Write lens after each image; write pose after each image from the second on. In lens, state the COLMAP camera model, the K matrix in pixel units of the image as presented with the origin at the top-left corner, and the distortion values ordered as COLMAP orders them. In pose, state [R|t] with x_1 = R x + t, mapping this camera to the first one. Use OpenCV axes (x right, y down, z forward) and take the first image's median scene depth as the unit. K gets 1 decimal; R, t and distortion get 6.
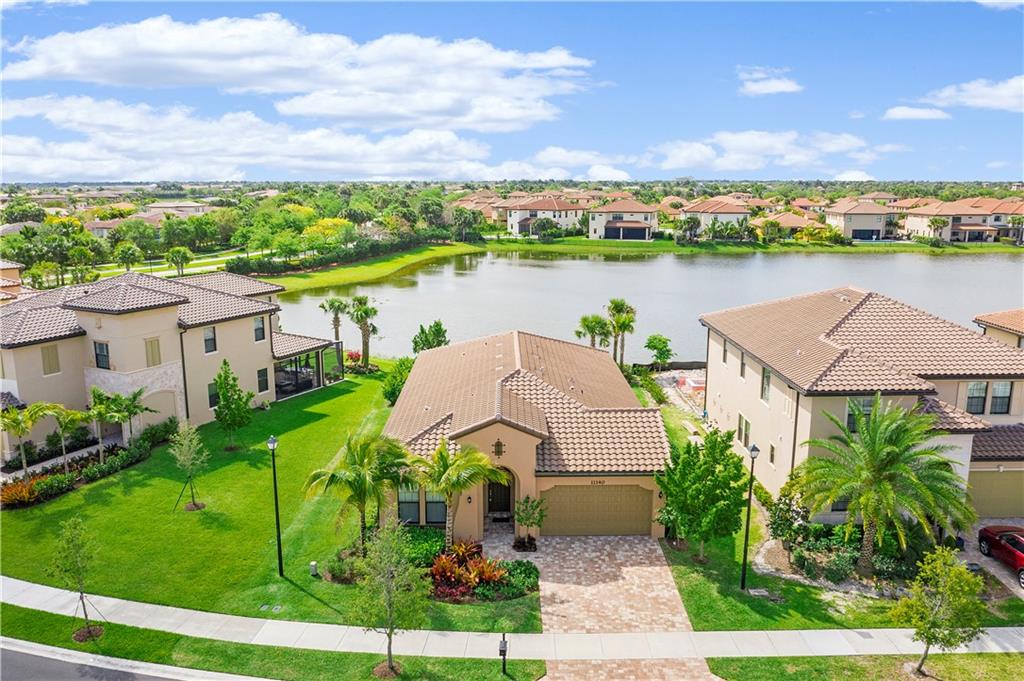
lens RADIAL K [[800.1, 0, 510.7], [0, 800.1, 344.3], [0, 0, 1]] dist [-0.027598, 0.009865]
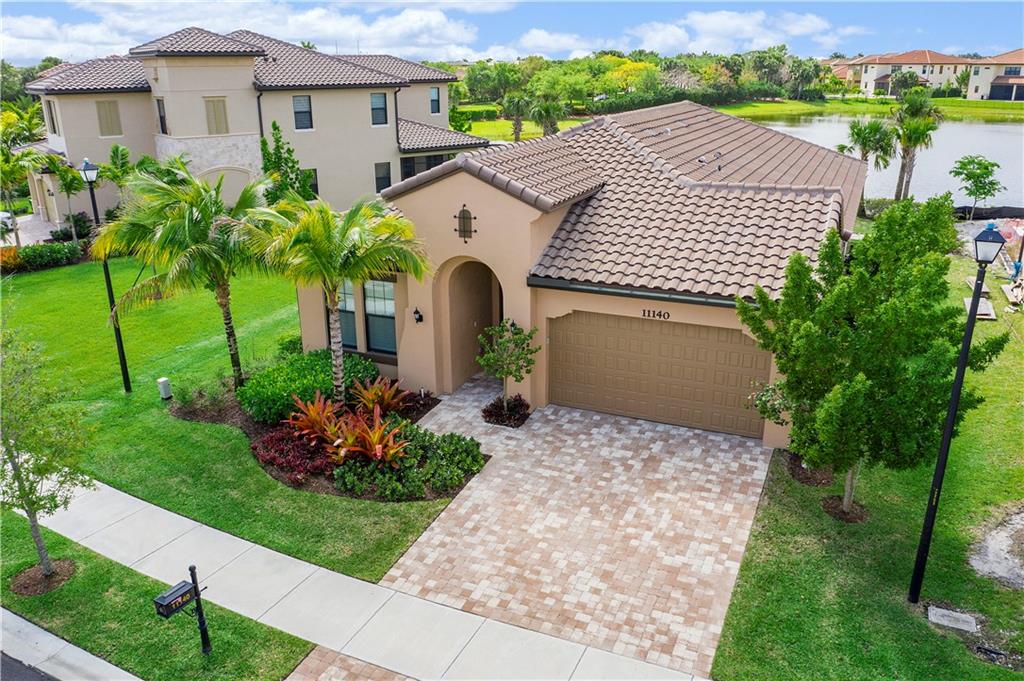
lens RADIAL K [[800.1, 0, 511.9], [0, 800.1, 344.1], [0, 0, 1]] dist [-0.027598, 0.009865]
pose [[0.906368, 0.133353, -0.400892, 0.232425], [-0.077210, 0.985182, 0.153148, 0.124892], [0.415375, -0.107855, 0.903234, 0.528738]]
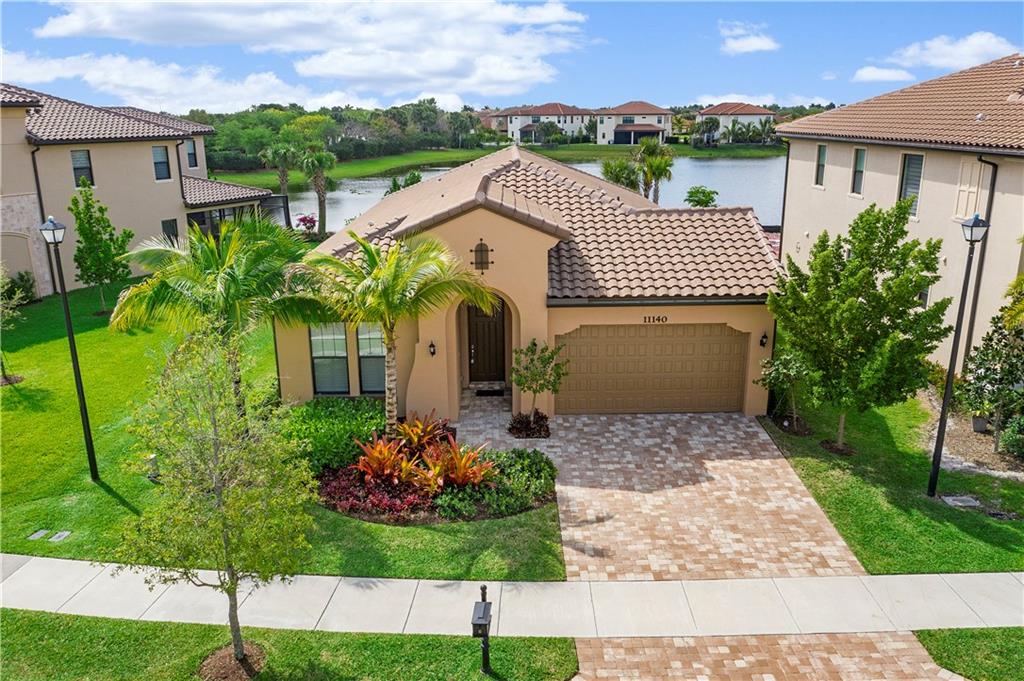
lens RADIAL K [[800.1, 0, 509.0], [0, 800.1, 343.7], [0, 0, 1]] dist [-0.027598, 0.009865]
pose [[0.999948, -0.008076, -0.006291, 0.007115], [0.008539, 0.996955, 0.077516, 0.147420], [0.005646, -0.077565, 0.996971, 0.431615]]
